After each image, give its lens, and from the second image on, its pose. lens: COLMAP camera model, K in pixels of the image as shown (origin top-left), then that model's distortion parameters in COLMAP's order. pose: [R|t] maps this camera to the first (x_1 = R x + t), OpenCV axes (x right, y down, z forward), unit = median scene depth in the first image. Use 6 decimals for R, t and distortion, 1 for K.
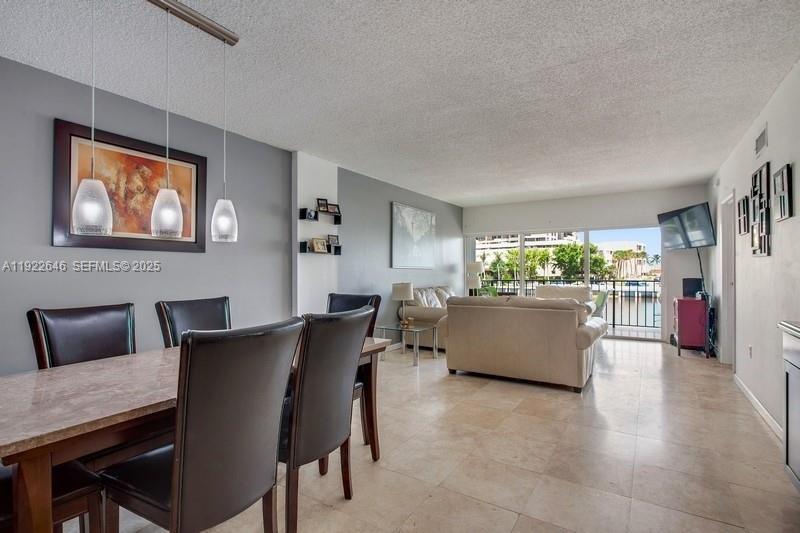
lens RADIAL K [[412.5, 0, 400.0], [0, 412.5, 266.5], [0, 0, 1]] dist [-0.002038, 0.000737]
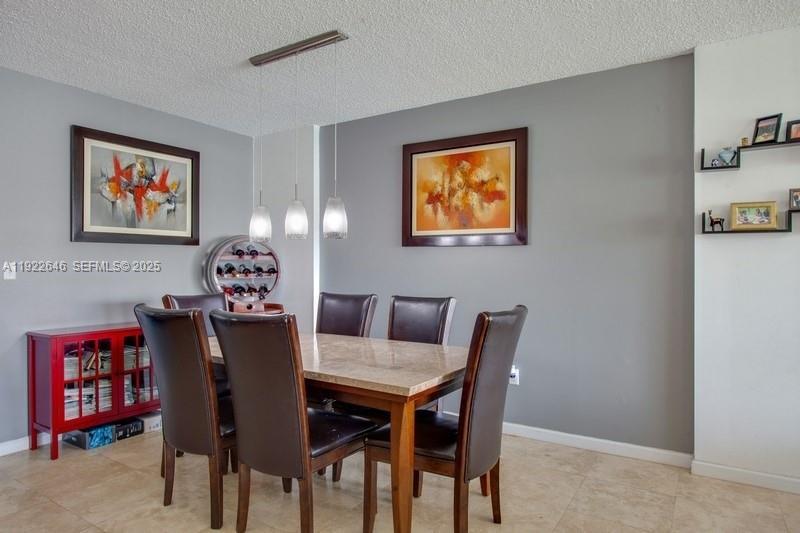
lens RADIAL K [[490.6, 0, 400.0], [0, 490.6, 266.5], [0, 0, 1]] dist [-0.000466, -0.000014]
pose [[-0.027790, 0.011238, -0.999551, 0.504758], [0.007922, 0.999908, 0.011022, -0.003004], [0.999582, -0.007612, -0.027876, 0.775800]]
